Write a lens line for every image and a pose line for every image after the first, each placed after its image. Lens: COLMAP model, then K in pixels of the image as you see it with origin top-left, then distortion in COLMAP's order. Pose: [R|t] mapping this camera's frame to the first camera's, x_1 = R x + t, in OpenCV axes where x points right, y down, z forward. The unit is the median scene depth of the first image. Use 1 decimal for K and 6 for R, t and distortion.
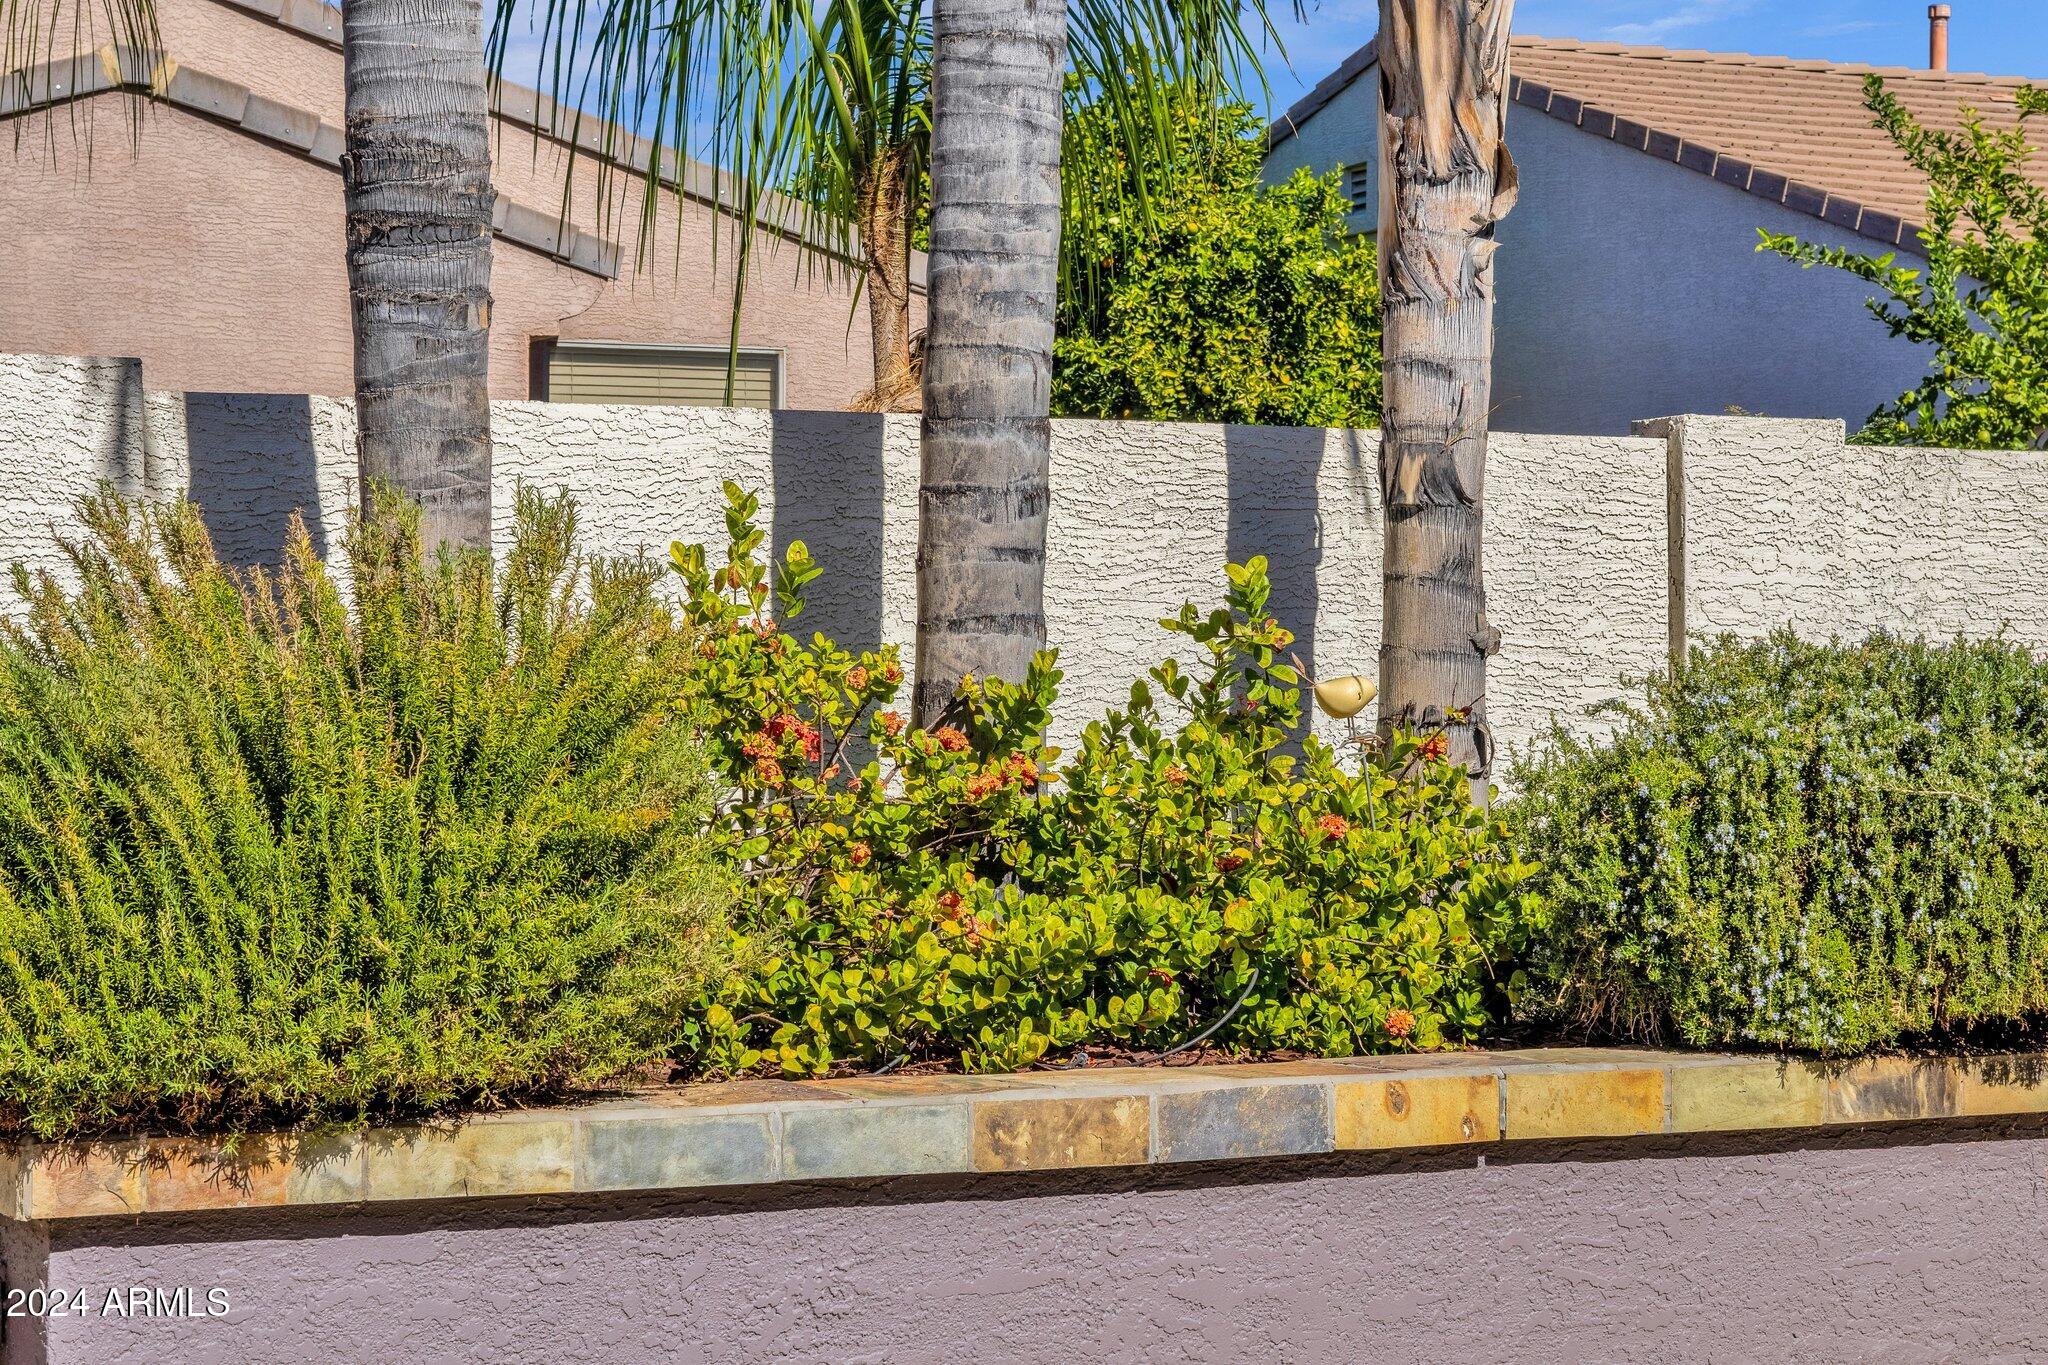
lens RADIAL K [[4684.3, 0, 1018.3], [0, 4684.3, 676.0], [0, 0, 1]] dist [-0.005311, 0.188183]
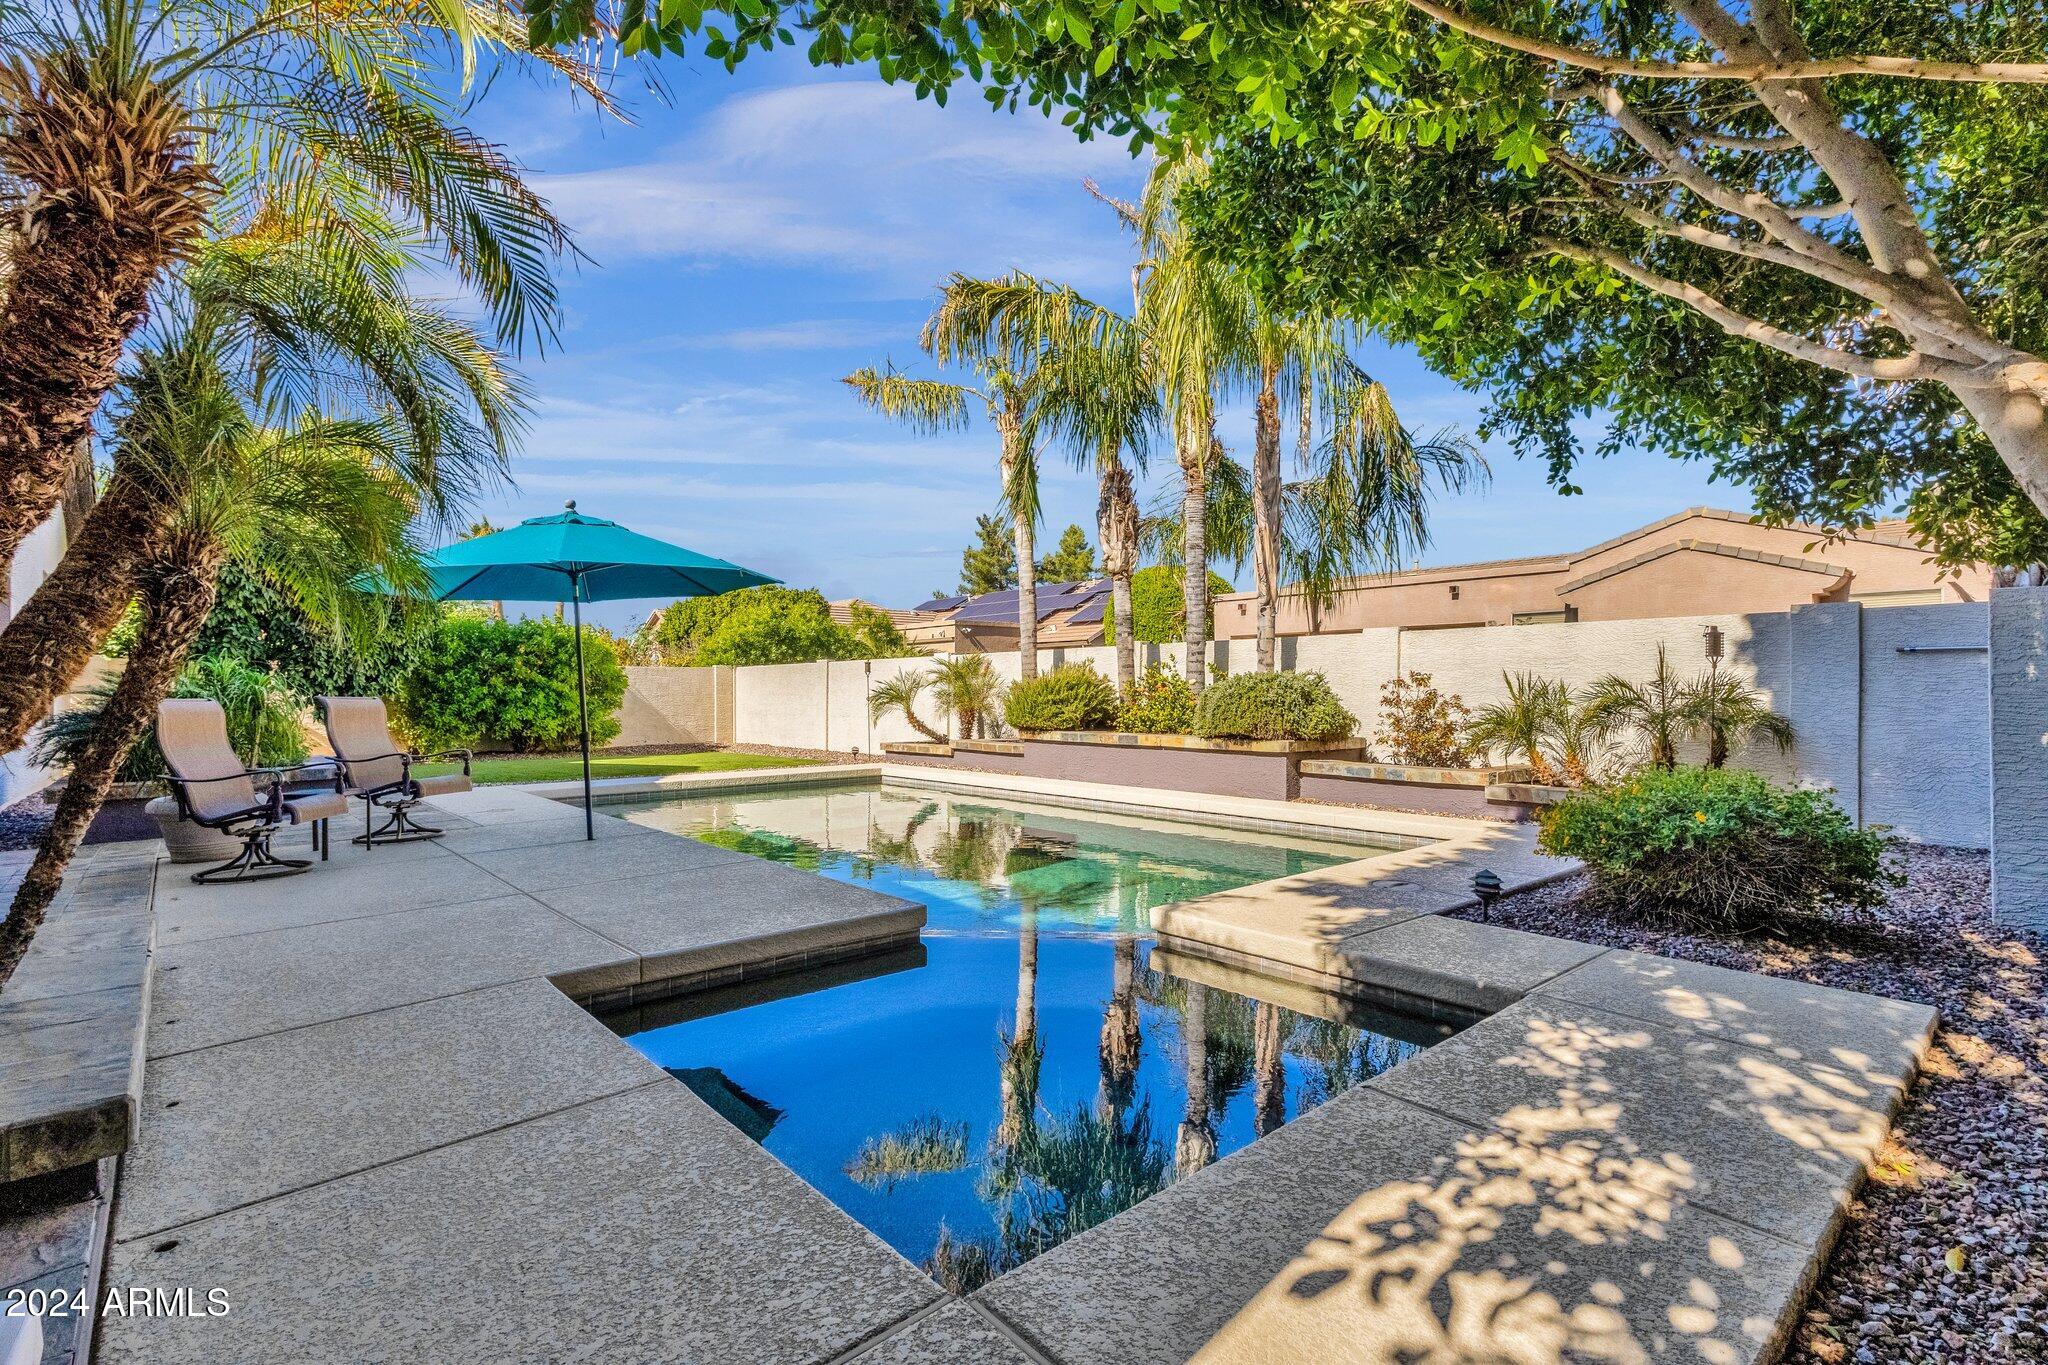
lens RADIAL K [[947.6, 0, 1028.6], [0, 947.6, 684.1], [0, 0, 1]] dist [0.002358, 0.000462]
pose [[0.283831, -0.002916, -0.958870, 1.333634], [0.004216, 0.999990, -0.001793, 0.008400], [0.958865, -0.003534, 0.283840, 0.393318]]
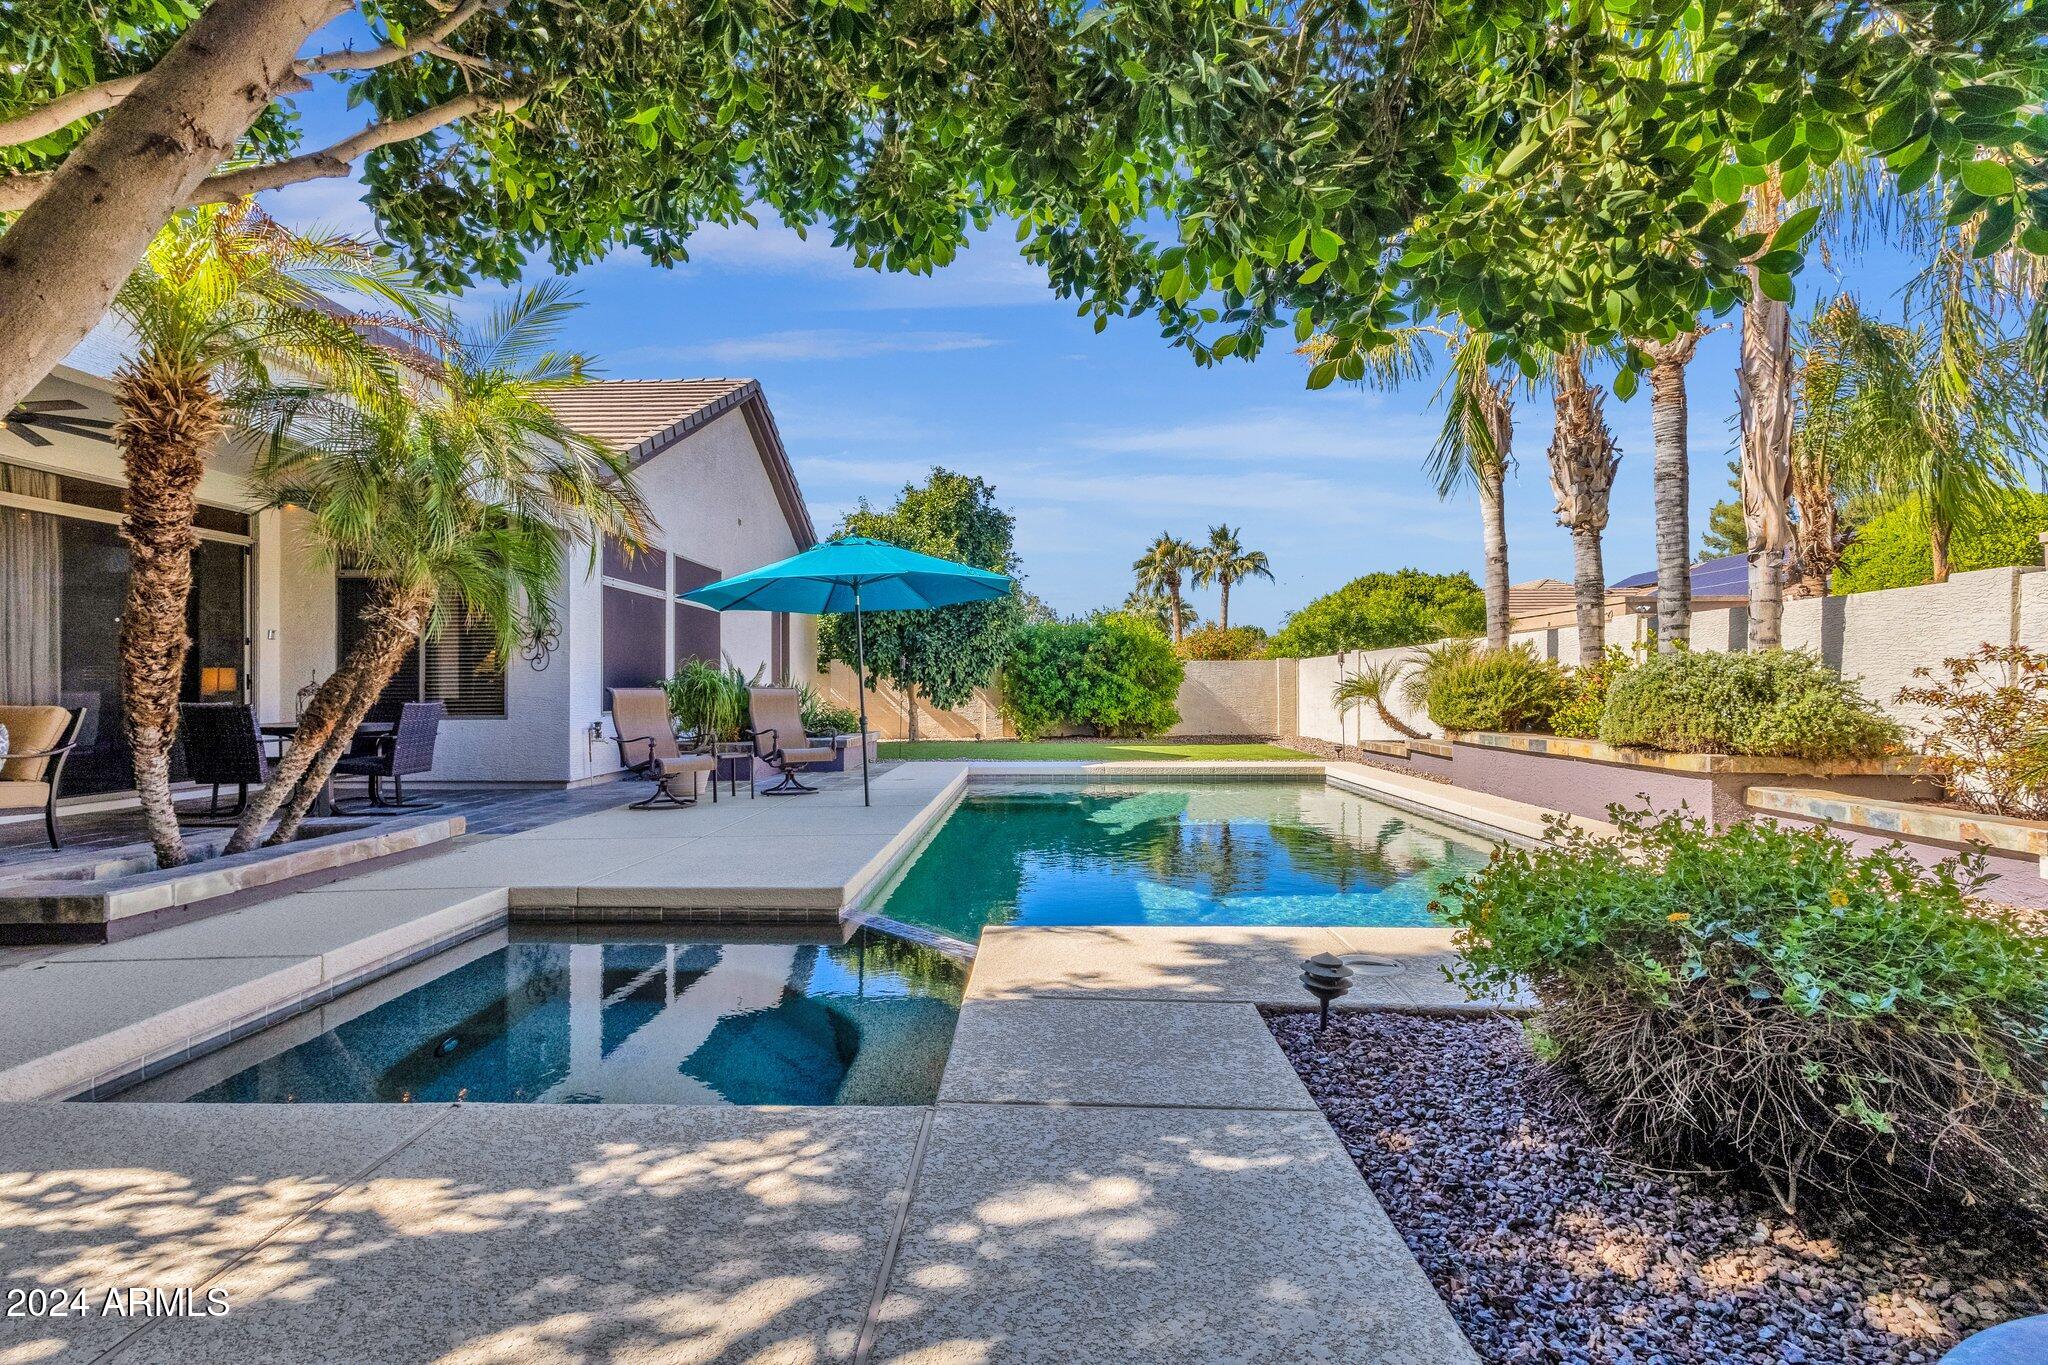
lens RADIAL K [[945.9, 0, 1024.9], [0, 945.9, 679.3], [0, 0, 1]] dist [0.002307, -0.000482]
pose [[-0.443279, -0.000844, -0.896383, 1.240241], [0.008030, 0.999956, -0.004912, 0.015223], [0.896348, -0.009375, -0.443253, 0.885450]]
